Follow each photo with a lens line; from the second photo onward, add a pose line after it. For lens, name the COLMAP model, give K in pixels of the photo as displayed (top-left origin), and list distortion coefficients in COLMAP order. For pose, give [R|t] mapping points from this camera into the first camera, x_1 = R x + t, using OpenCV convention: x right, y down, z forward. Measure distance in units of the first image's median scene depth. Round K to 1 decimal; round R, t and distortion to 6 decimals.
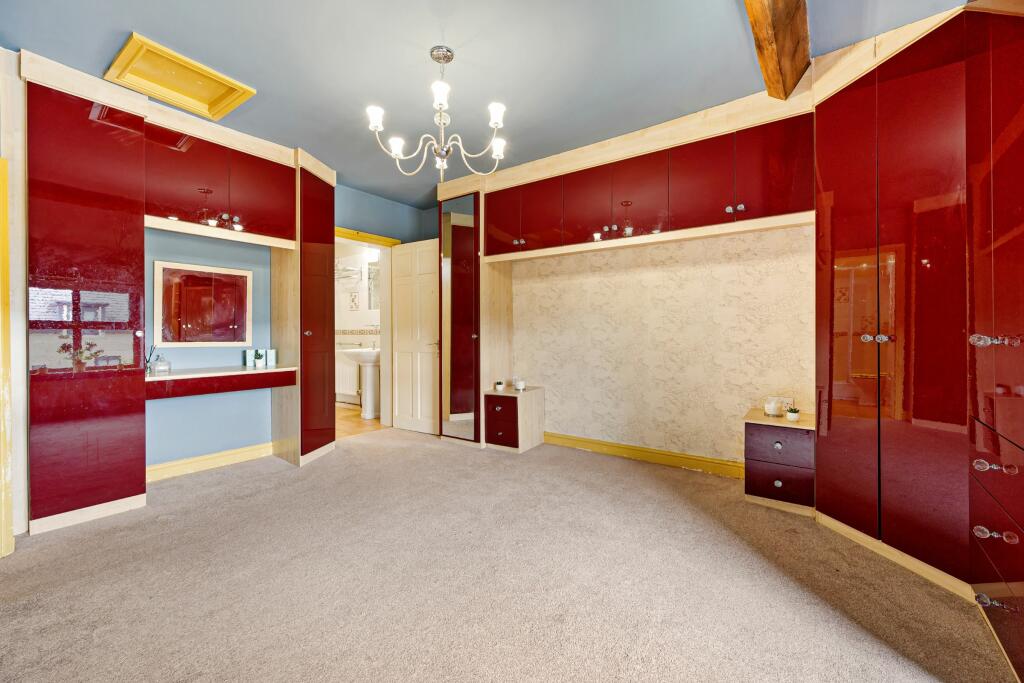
lens RADIAL K [[415.2, 0, 505.2], [0, 415.2, 335.2], [0, 0, 1]] dist [0.025616, -0.000108]
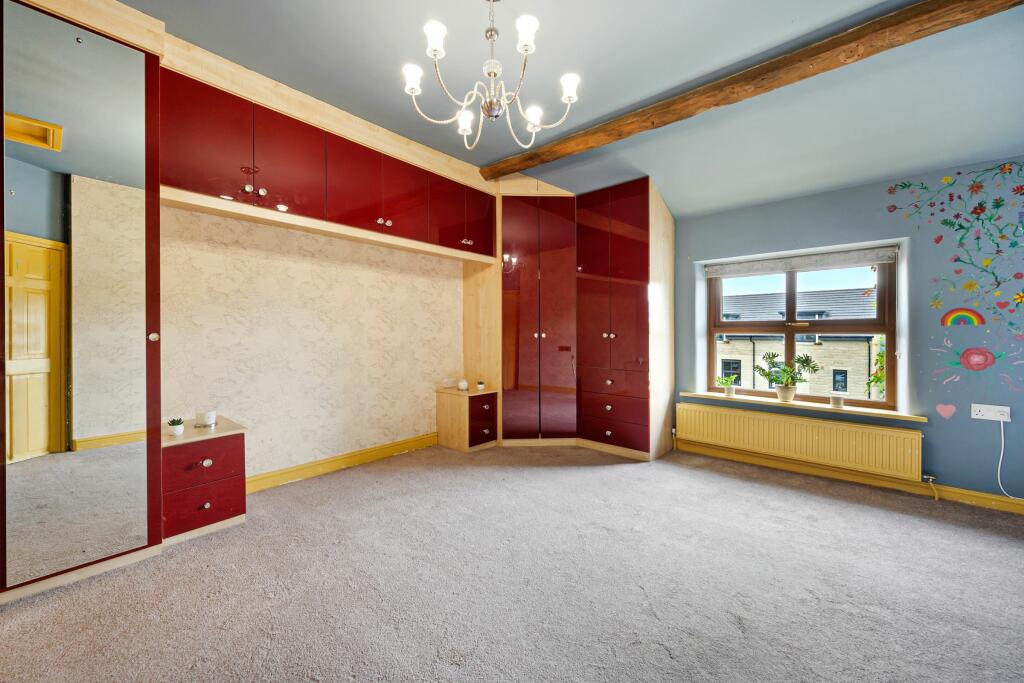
lens RADIAL K [[415.2, 0, 505.2], [0, 415.2, 335.2], [0, 0, 1]] dist [0.025616, -0.000108]
pose [[0.075917, 0.002843, 0.997110, -0.619599], [0.012705, 0.999912, -0.003818, 0.010174], [-0.997033, 0.012958, 0.075874, 0.598874]]
